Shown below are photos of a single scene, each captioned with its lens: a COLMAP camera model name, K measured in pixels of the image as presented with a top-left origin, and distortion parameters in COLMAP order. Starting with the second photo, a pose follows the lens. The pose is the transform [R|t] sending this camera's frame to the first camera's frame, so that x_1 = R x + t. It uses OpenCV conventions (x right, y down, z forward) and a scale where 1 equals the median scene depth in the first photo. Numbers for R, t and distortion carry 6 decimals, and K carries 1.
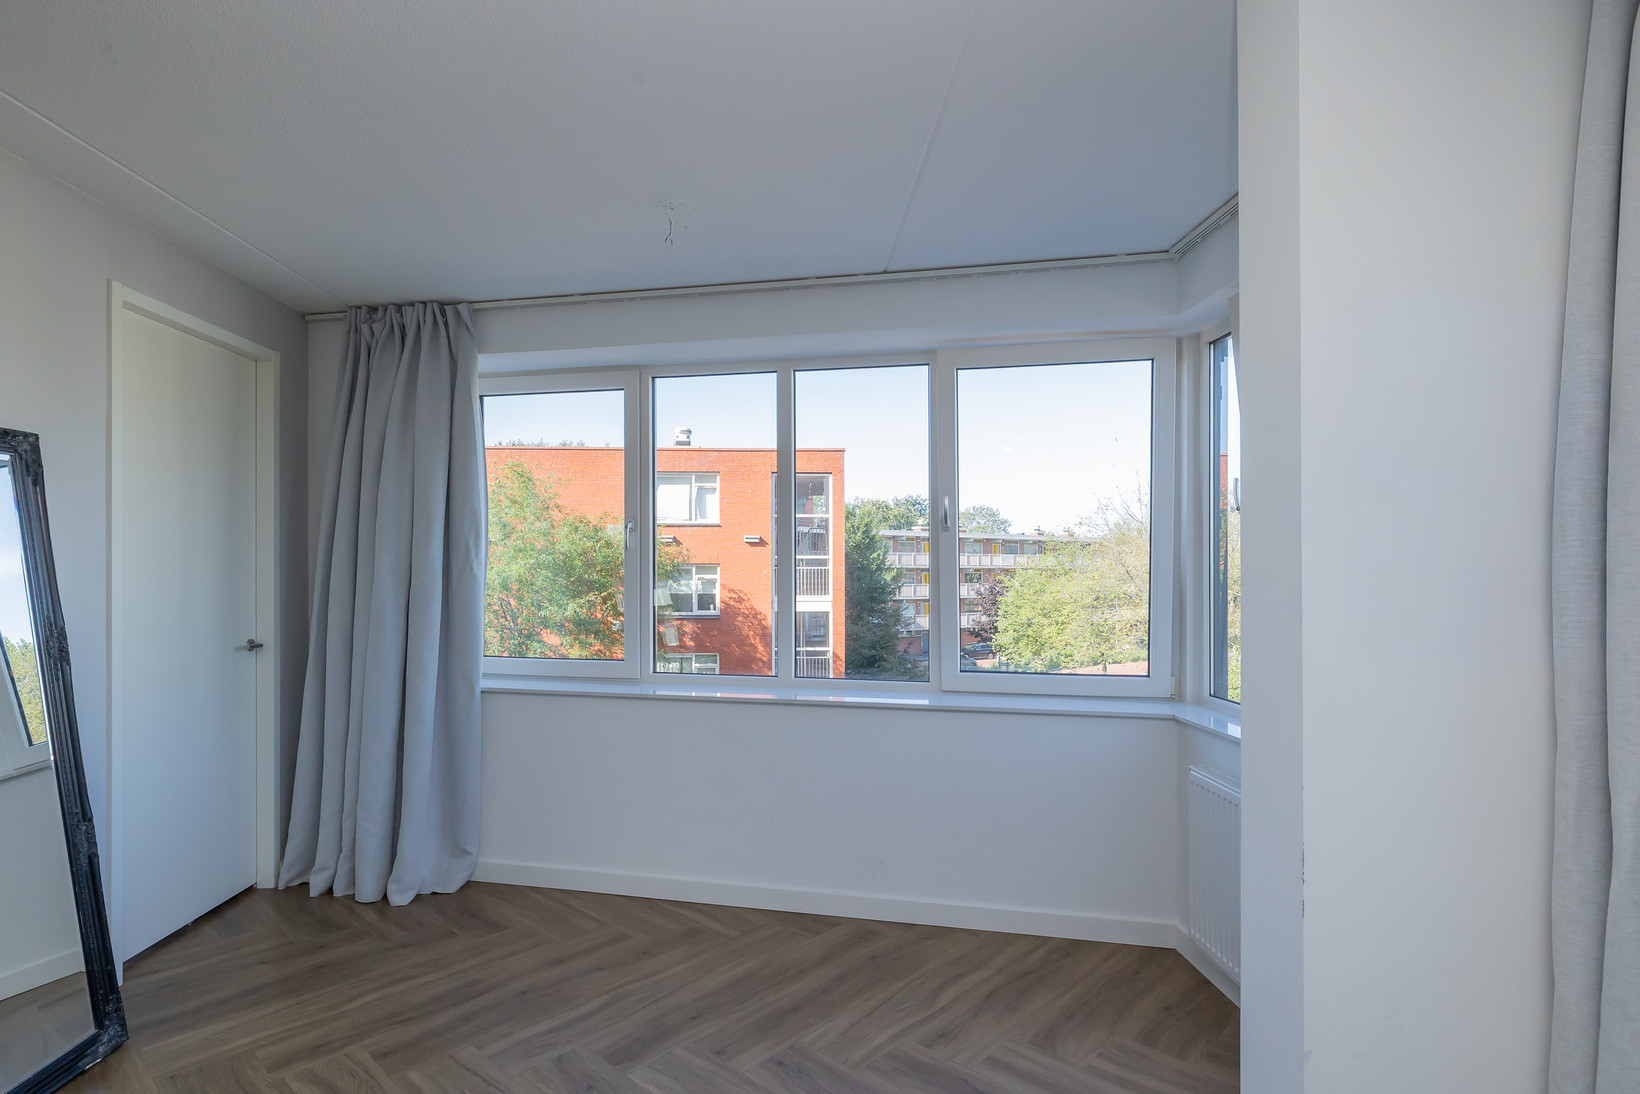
lens RADIAL K [[846.5, 0, 816.5], [0, 846.5, 561.9], [0, 0, 1]] dist [-0.001050, -0.000118]
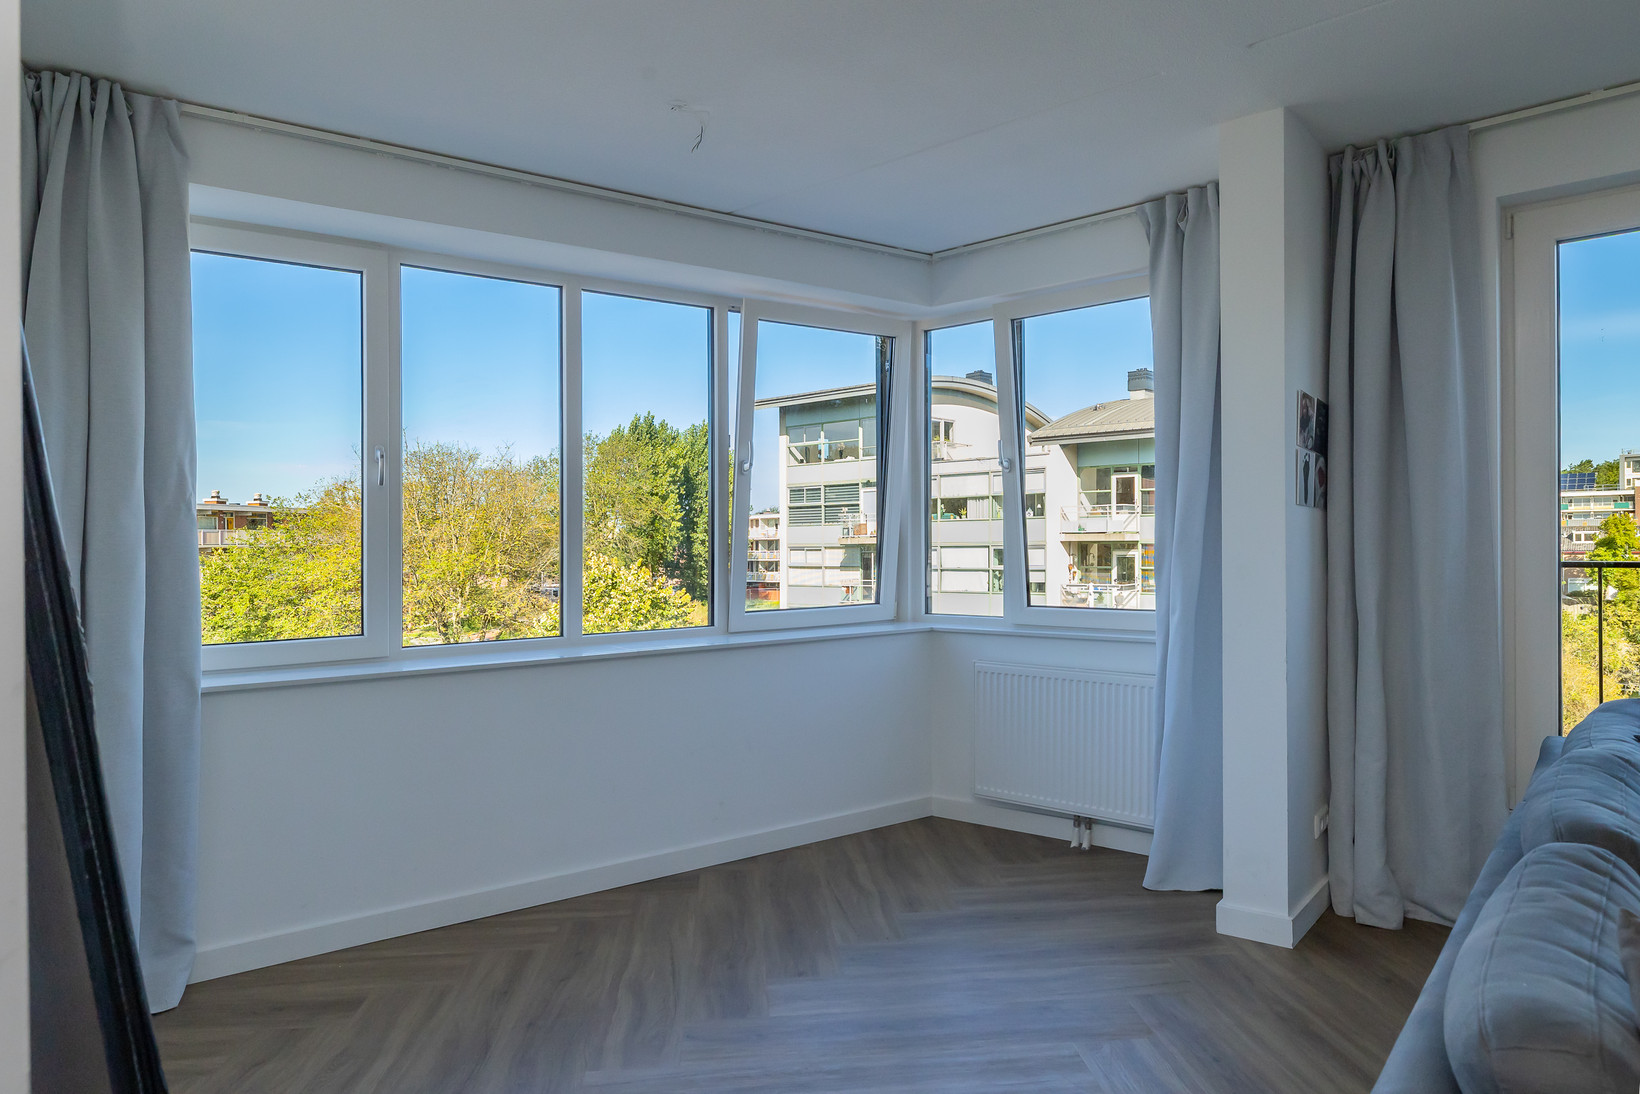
lens RADIAL K [[991.7, 0, 821.9], [0, 991.7, 535.2], [0, 0, 1]] dist [0.000581, 0.001538]
pose [[0.669036, -0.009870, 0.743164, -0.708703], [0.012891, 0.999916, 0.001674, 0.037779], [-0.743118, 0.008460, 0.669107, 0.130998]]
